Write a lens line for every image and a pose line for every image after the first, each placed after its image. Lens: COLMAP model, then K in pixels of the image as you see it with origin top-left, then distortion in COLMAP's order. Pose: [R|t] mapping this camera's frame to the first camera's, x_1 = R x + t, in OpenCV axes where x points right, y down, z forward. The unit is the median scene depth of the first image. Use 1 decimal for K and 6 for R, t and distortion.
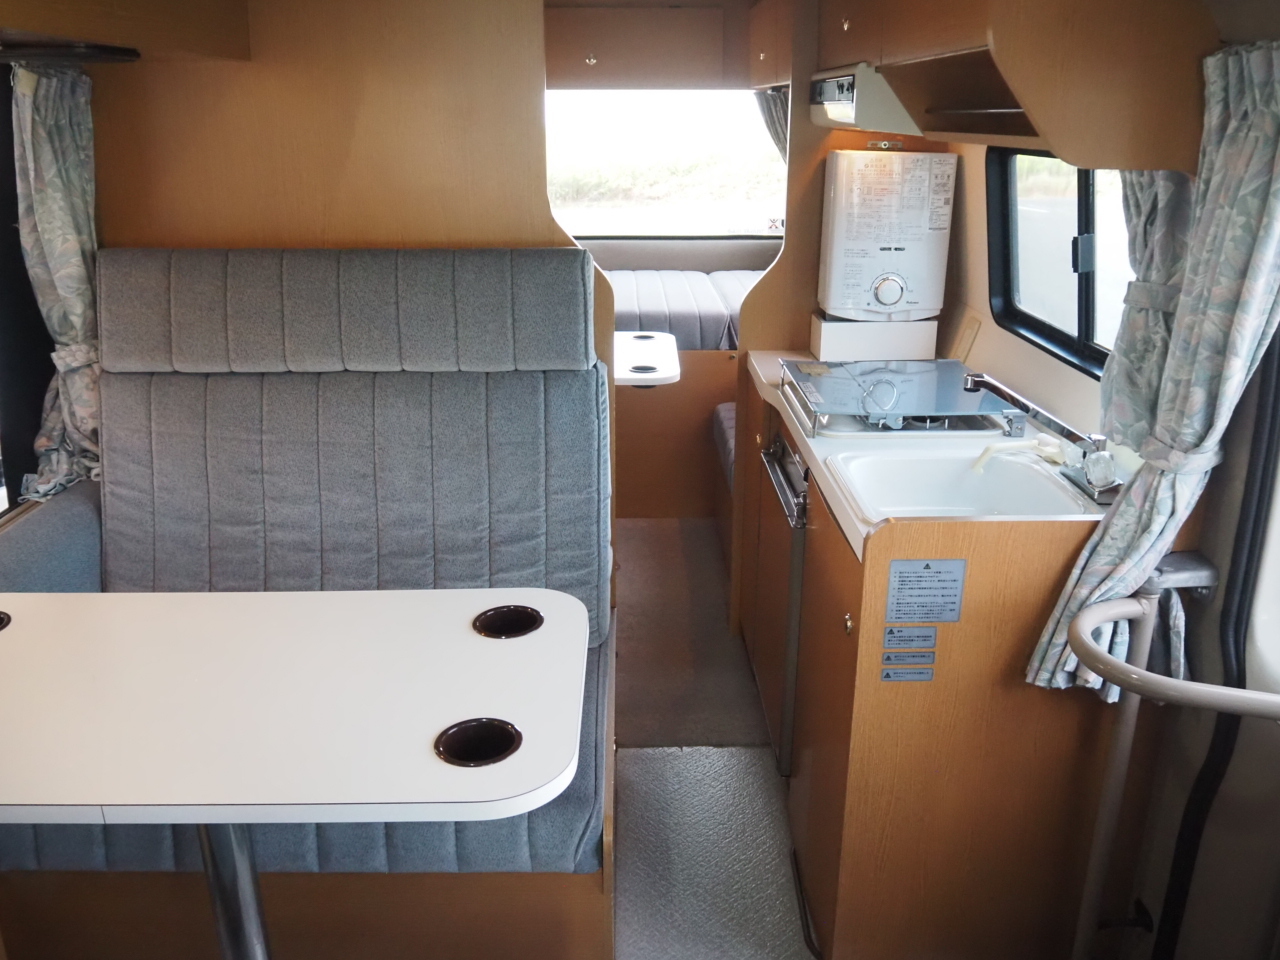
lens RADIAL K [[1058.5, 0, 640.0], [0, 1058.5, 480.0], [0, 0, 1]] dist [-0.050589, 0.004247]
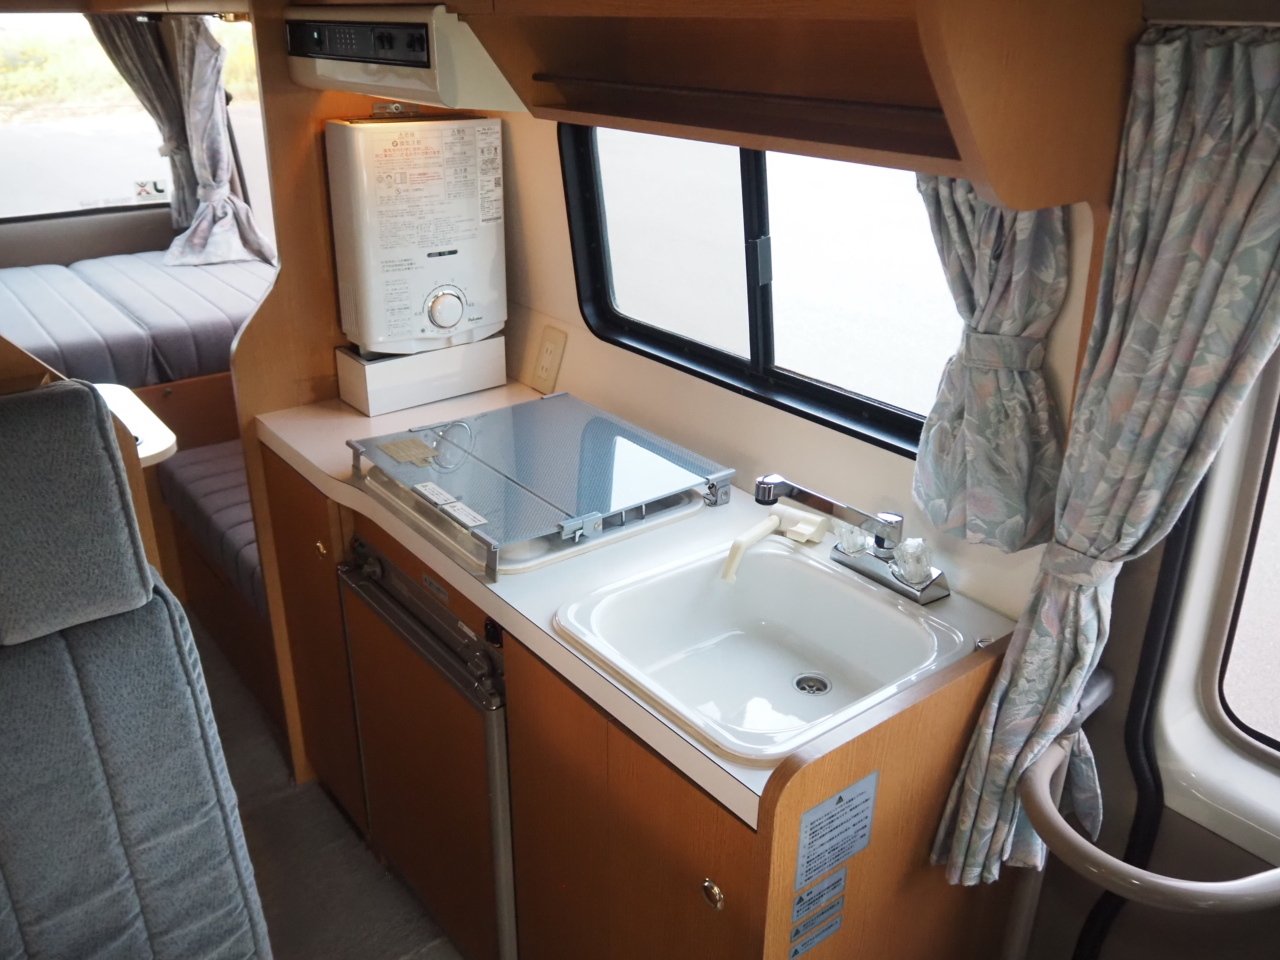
lens RADIAL K [[1063.4, 0, 640.7], [0, 1063.4, 474.9], [0, 0, 1]] dist [-0.039624, -0.000273]
pose [[0.799591, -0.231545, 0.554113, -0.131854], [0.186262, 0.972800, 0.137722, -0.197113], [-0.570929, -0.006911, 0.820970, 0.421478]]
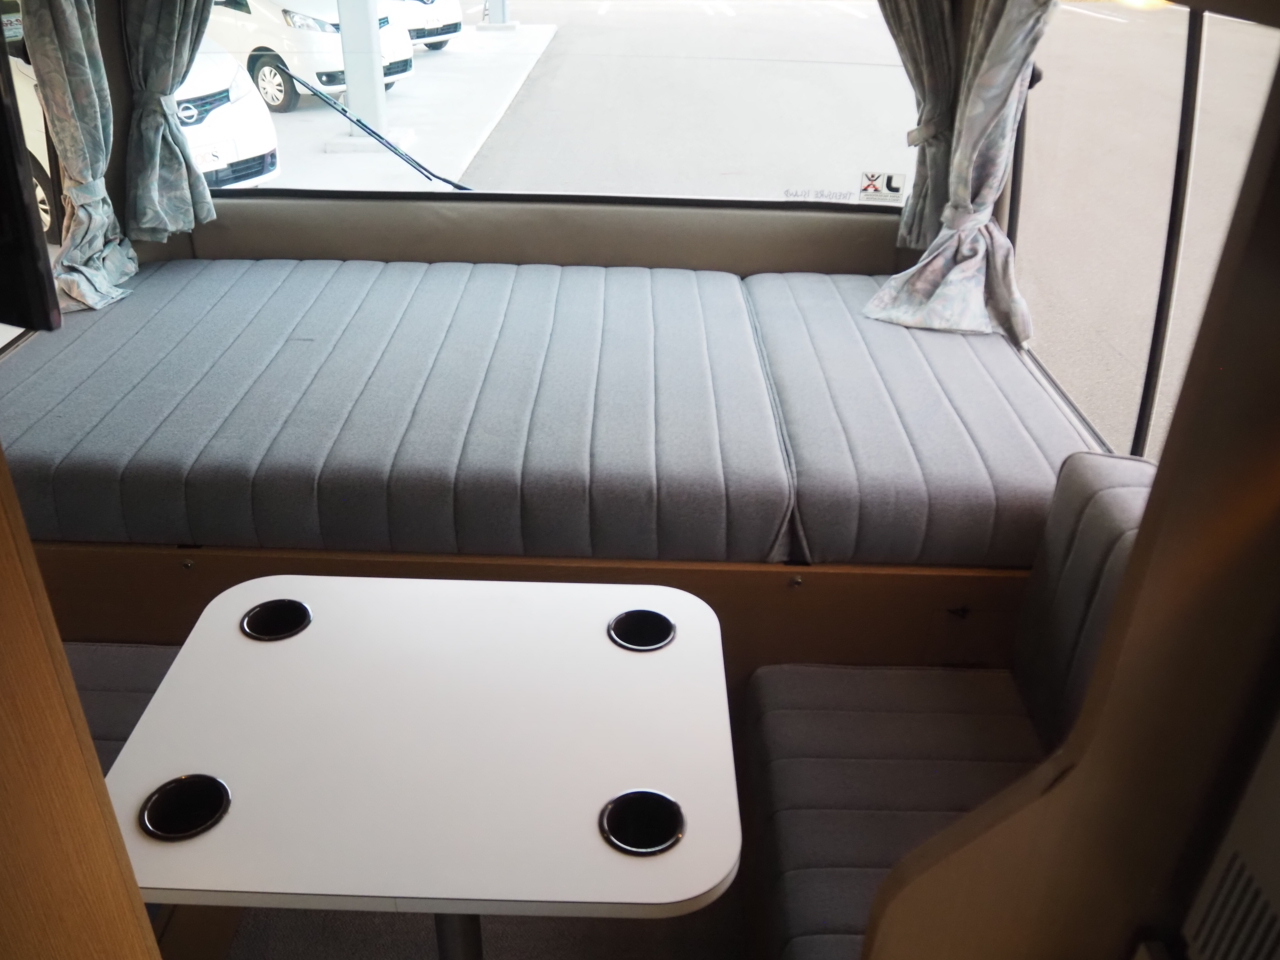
lens RADIAL K [[1058.5, 0, 640.0], [0, 1058.5, 480.0], [0, 0, 1]] dist [-0.050589, 0.004247]
pose [[0.999432, 0.033121, -0.006254, 0.044445], [-0.031394, 0.982249, 0.184936, -0.467041], [0.012268, -0.184634, 0.982731, 1.101268]]
